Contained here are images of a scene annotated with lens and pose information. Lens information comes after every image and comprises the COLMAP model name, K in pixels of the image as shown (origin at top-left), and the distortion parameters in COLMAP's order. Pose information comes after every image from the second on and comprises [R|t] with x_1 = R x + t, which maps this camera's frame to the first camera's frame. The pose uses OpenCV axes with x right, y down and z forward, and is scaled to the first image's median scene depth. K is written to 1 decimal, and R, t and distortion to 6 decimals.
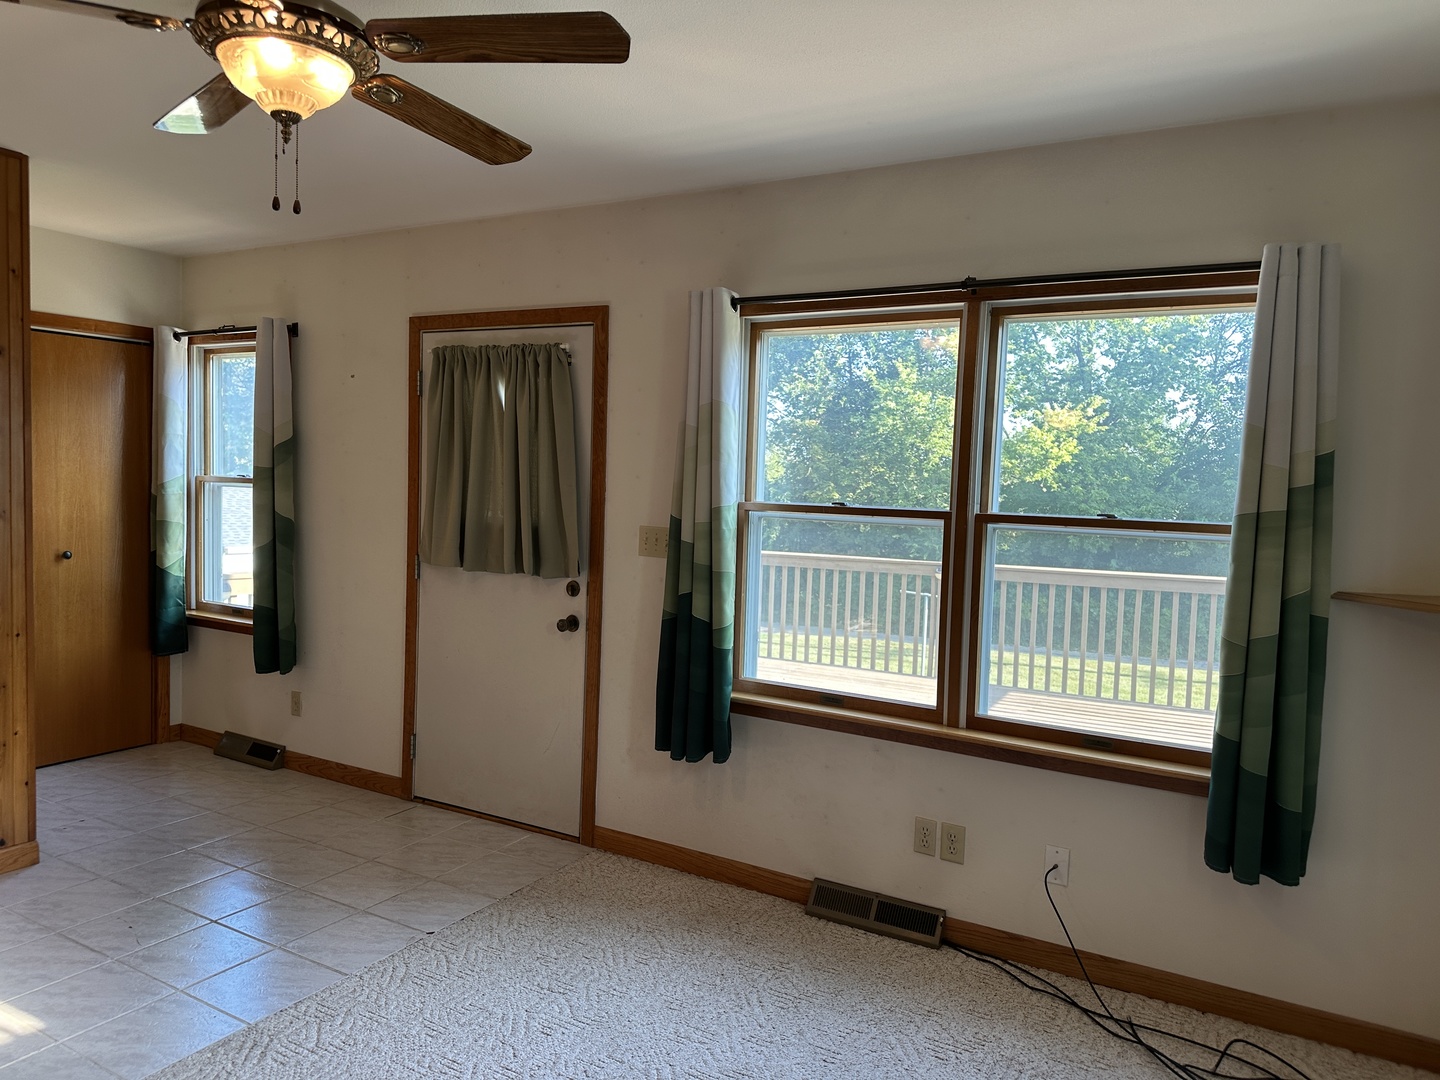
lens RADIAL K [[1020.7, 0, 720.0], [0, 1020.7, 540.0], [0, 0, 1]] dist [0.004197, 0.002194]
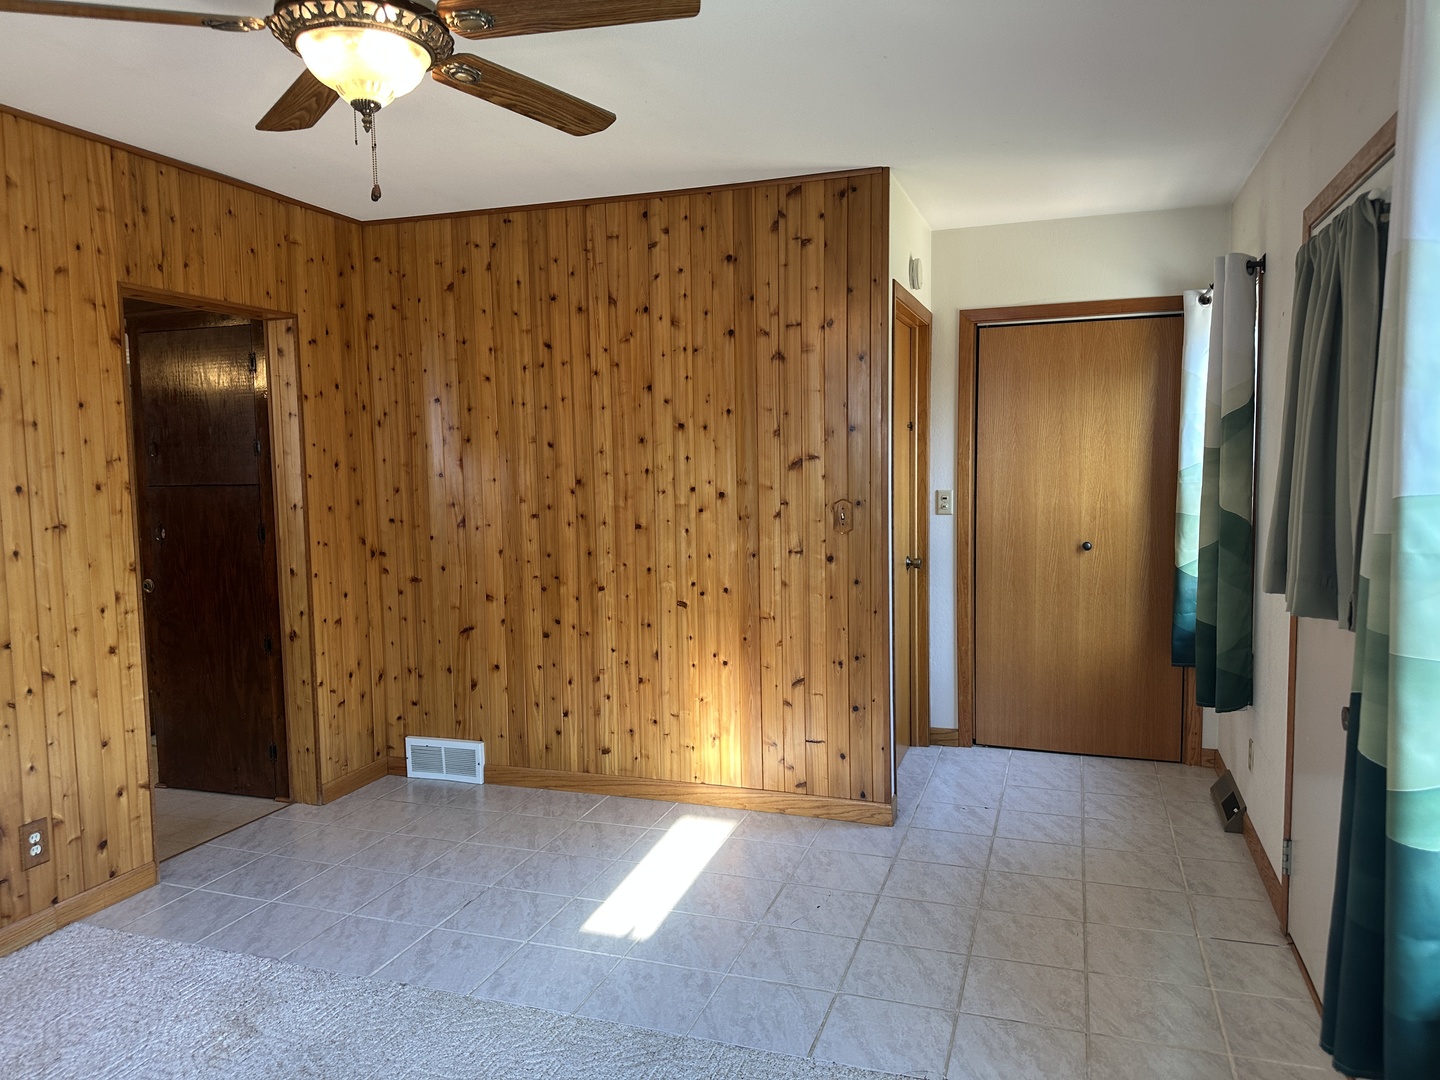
lens RADIAL K [[1017.6, 0, 722.2], [0, 1017.6, 541.8], [0, 0, 1]] dist [0.112886, -0.151357]
pose [[0.199033, 0.049011, -0.978766, 0.295020], [-0.040277, 0.998314, 0.041799, -0.018882], [0.979165, 0.031102, 0.200671, 0.511311]]
